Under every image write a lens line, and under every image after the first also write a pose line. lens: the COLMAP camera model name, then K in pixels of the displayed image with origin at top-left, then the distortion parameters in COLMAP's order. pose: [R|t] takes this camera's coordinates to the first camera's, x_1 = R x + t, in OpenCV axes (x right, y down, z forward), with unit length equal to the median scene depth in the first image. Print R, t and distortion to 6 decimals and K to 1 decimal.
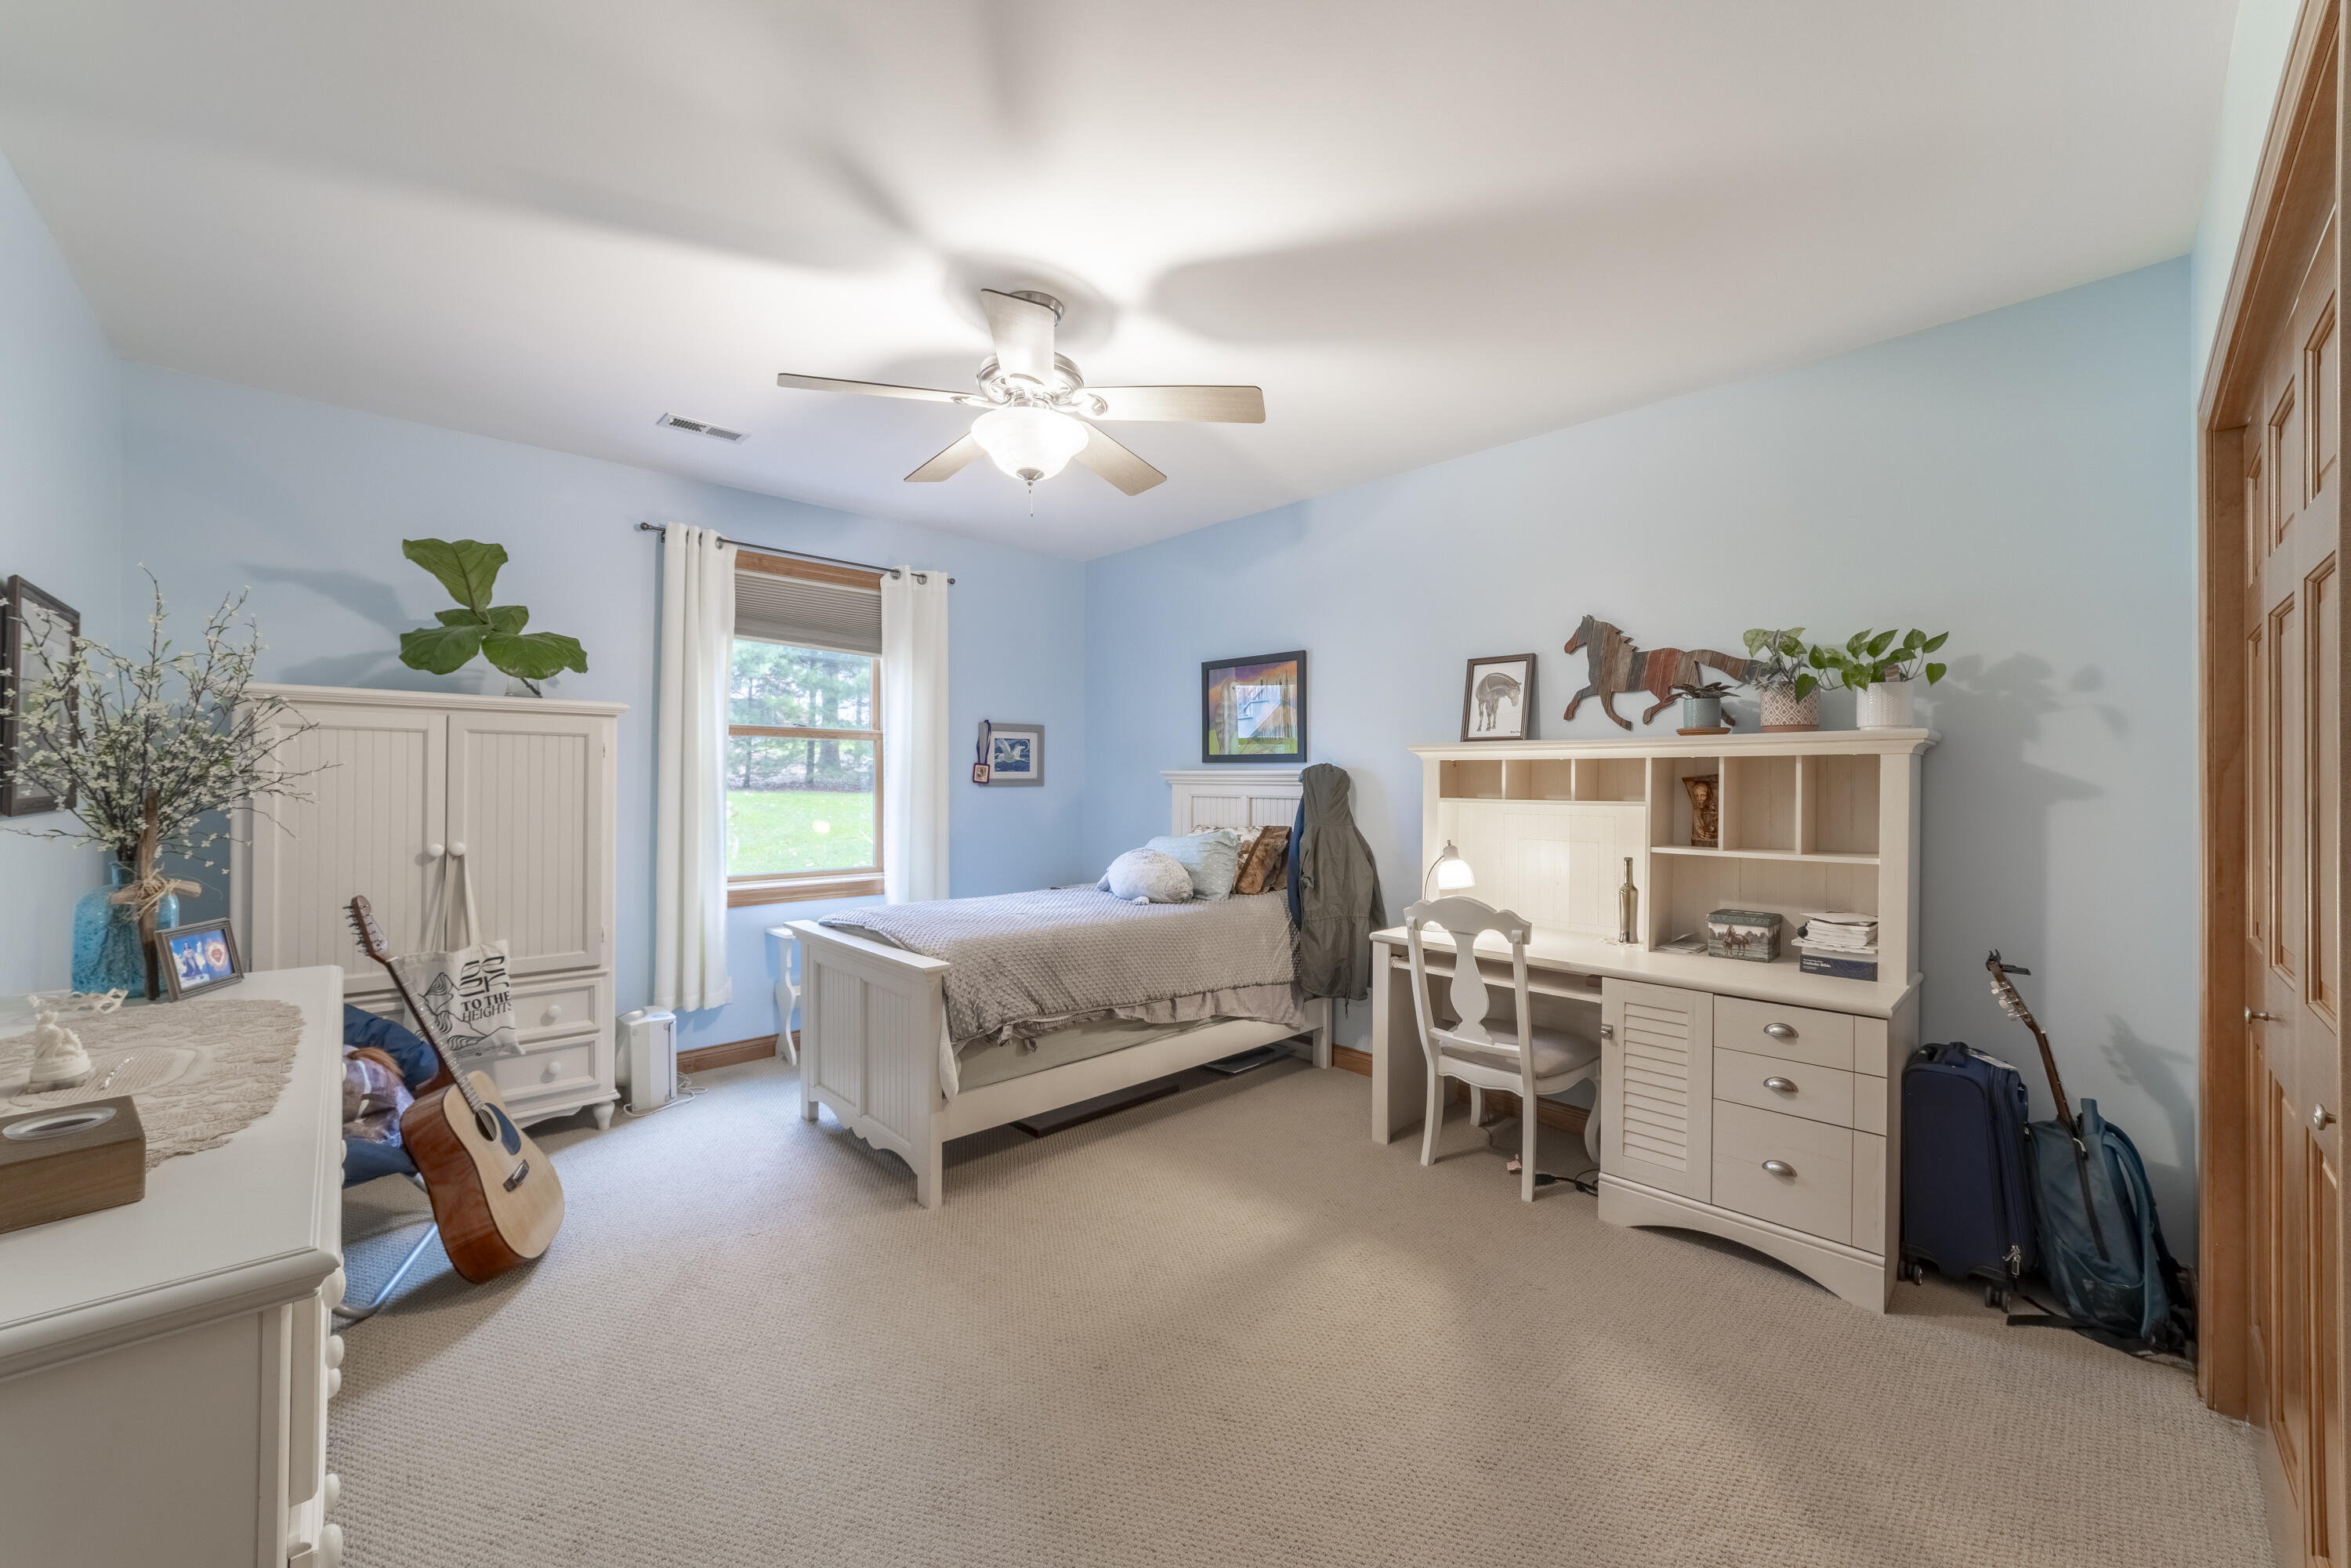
lens RADIAL K [[898.3, 0, 1174.4], [0, 898.3, 779.8], [0, 0, 1]] dist [-0.022436, 0.006949]
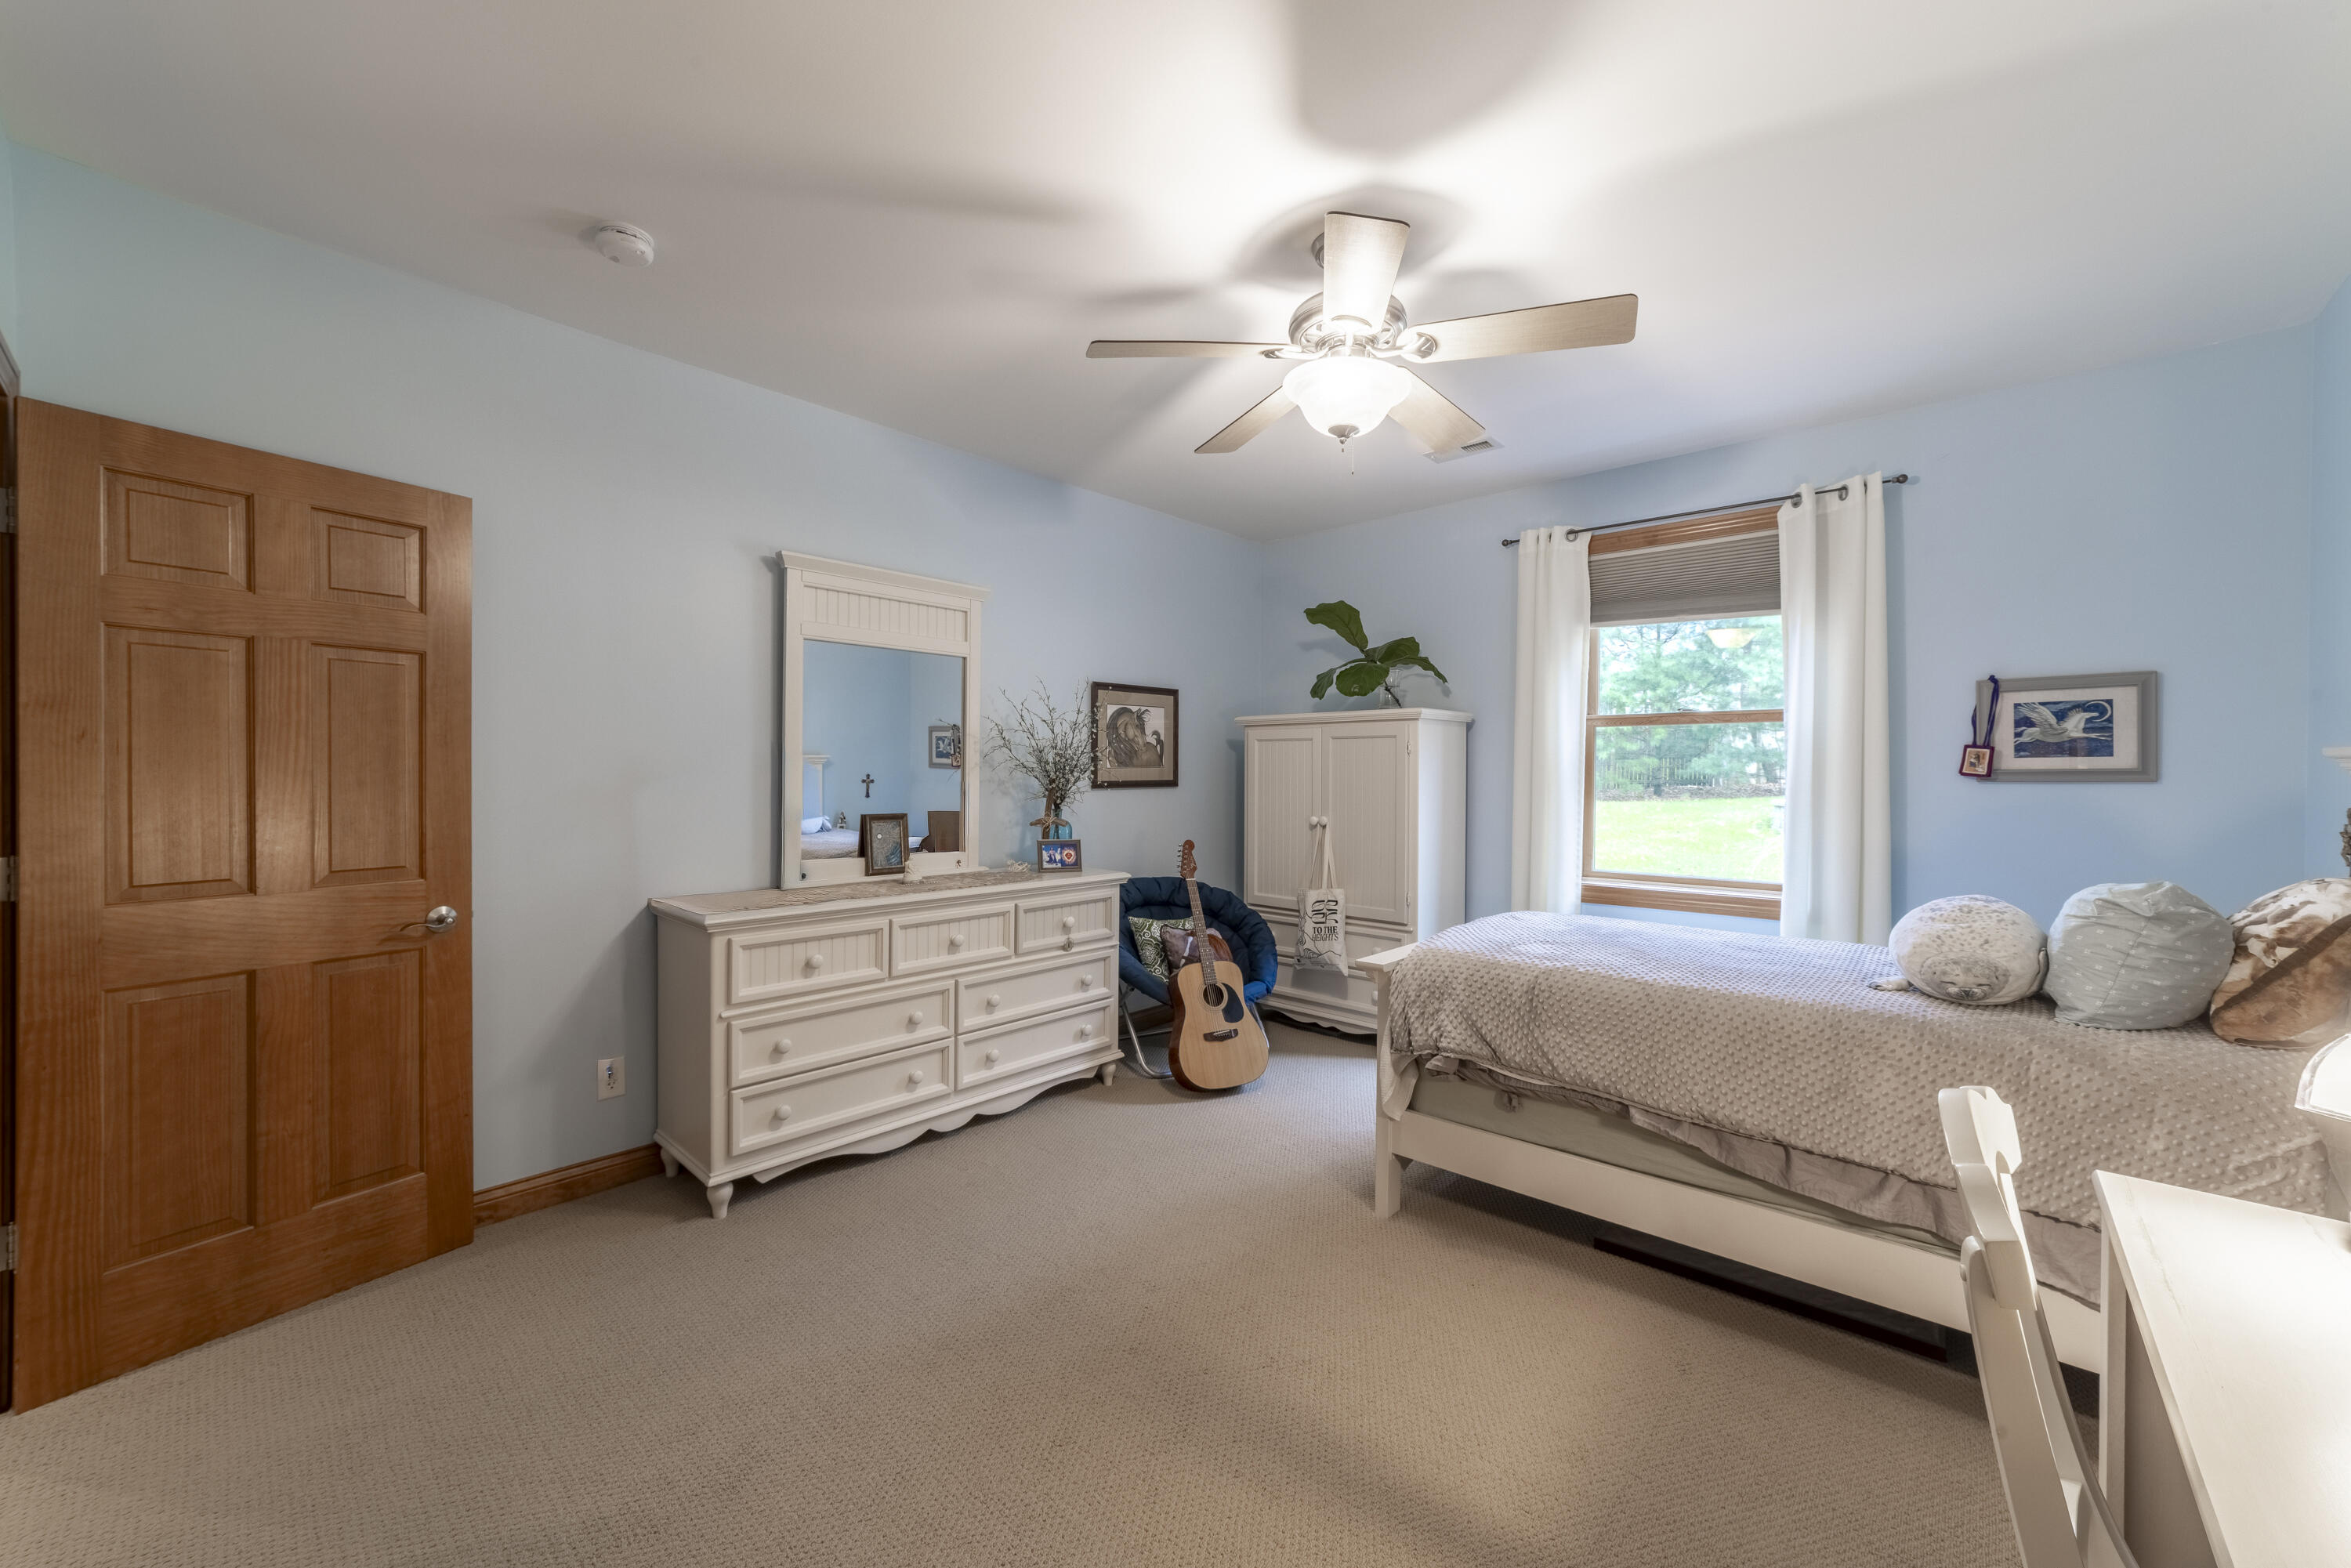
lens RADIAL K [[898.3, 0, 1176.0], [0, 898.3, 778.3], [0, 0, 1]] dist [-0.022436, 0.006949]
pose [[0.075394, 0.000250, -0.997154, 0.449622], [-0.001825, 0.999998, 0.000113, 0.007190], [0.997152, 0.001811, 0.075394, 0.476443]]
